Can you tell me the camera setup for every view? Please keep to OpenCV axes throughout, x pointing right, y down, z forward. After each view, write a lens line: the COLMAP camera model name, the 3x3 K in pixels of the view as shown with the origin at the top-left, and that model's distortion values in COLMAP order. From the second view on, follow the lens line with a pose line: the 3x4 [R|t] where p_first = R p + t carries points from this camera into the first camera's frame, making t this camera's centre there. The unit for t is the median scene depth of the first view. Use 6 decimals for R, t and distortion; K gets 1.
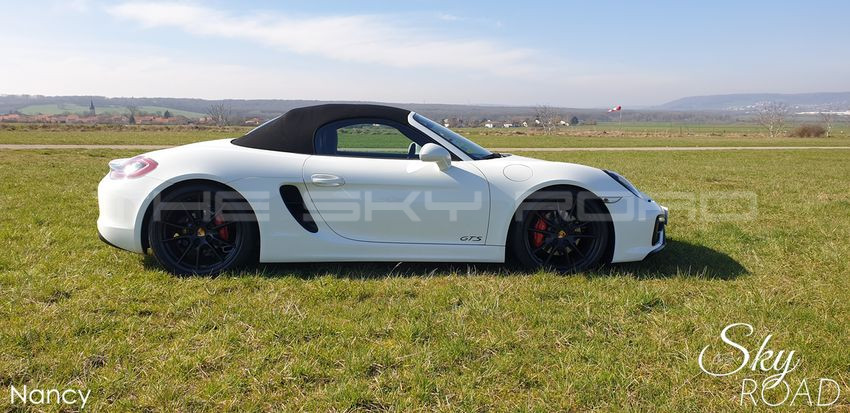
lens RADIAL K [[670.7, 0, 425.0], [0, 670.7, 206.5], [0, 0, 1]] dist [0.001488, -0.010442]
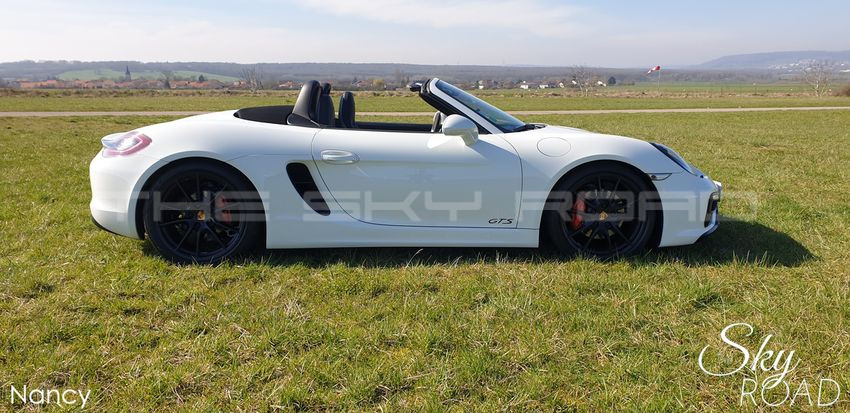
lens RADIAL K [[657.4, 0, 425.0], [0, 657.4, 206.5], [0, 0, 1]] dist [-0.007352, 0.009545]
pose [[0.998539, 0.002219, -0.053996, 0.015405], [0.001042, 0.998180, 0.060299, -0.025307], [0.054031, -0.060267, 0.996719, 0.123455]]
